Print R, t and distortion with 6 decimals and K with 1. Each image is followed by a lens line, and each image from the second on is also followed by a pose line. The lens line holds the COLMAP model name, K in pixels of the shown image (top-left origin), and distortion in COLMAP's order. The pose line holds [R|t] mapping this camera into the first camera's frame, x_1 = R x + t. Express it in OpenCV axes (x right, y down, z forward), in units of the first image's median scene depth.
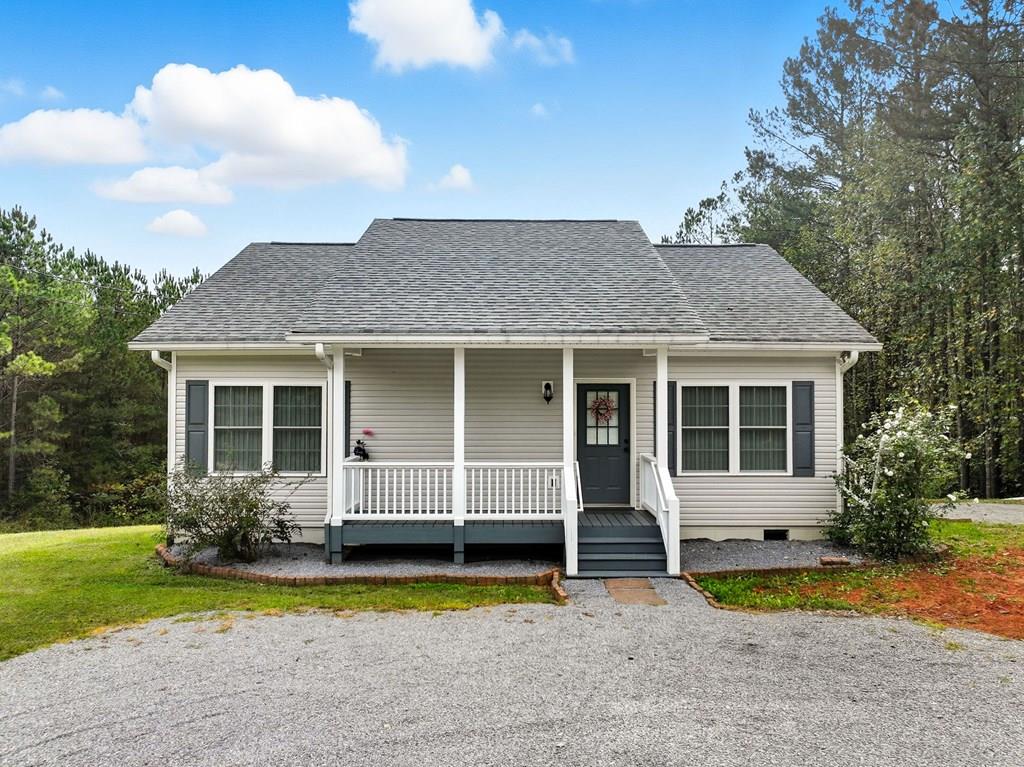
lens RADIAL K [[741.3, 0, 516.9], [0, 741.3, 382.7], [0, 0, 1]] dist [-0.010359, 0.012940]
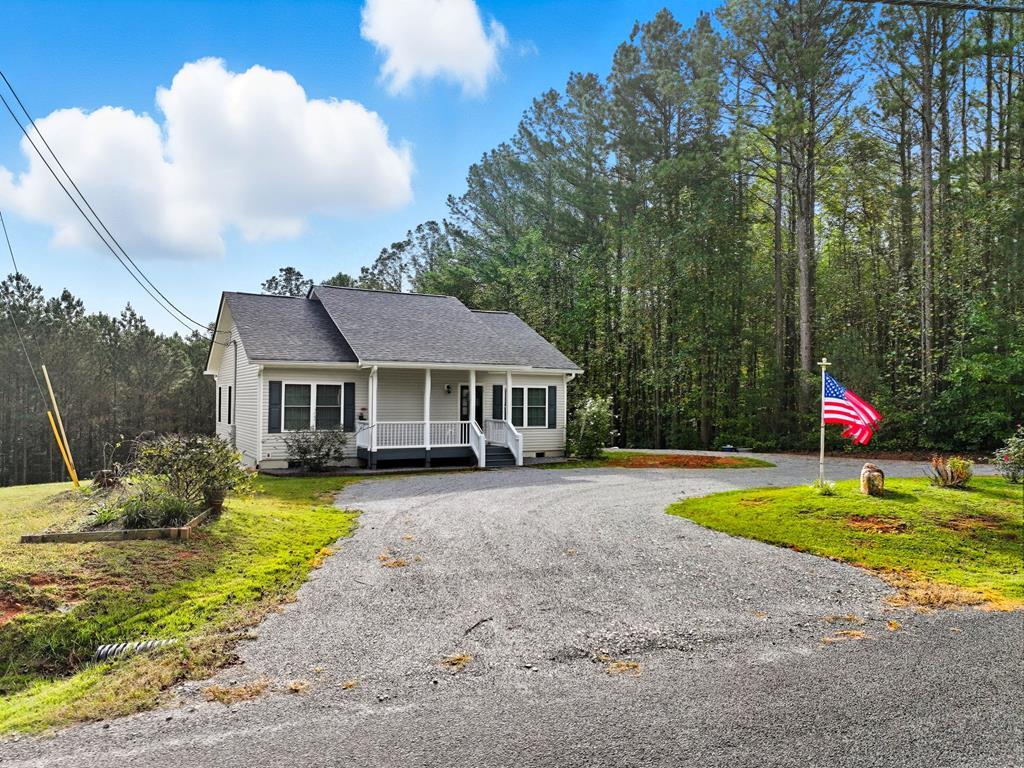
lens RADIAL K [[741.3, 0, 516.4], [0, 741.3, 389.5], [0, 0, 1]] dist [-0.010359, 0.012940]
pose [[0.864504, 0.011871, 0.502485, -0.837223], [-0.015434, 0.999877, 0.002933, 0.003520], [-0.502388, -0.010291, 0.864581, -0.887665]]
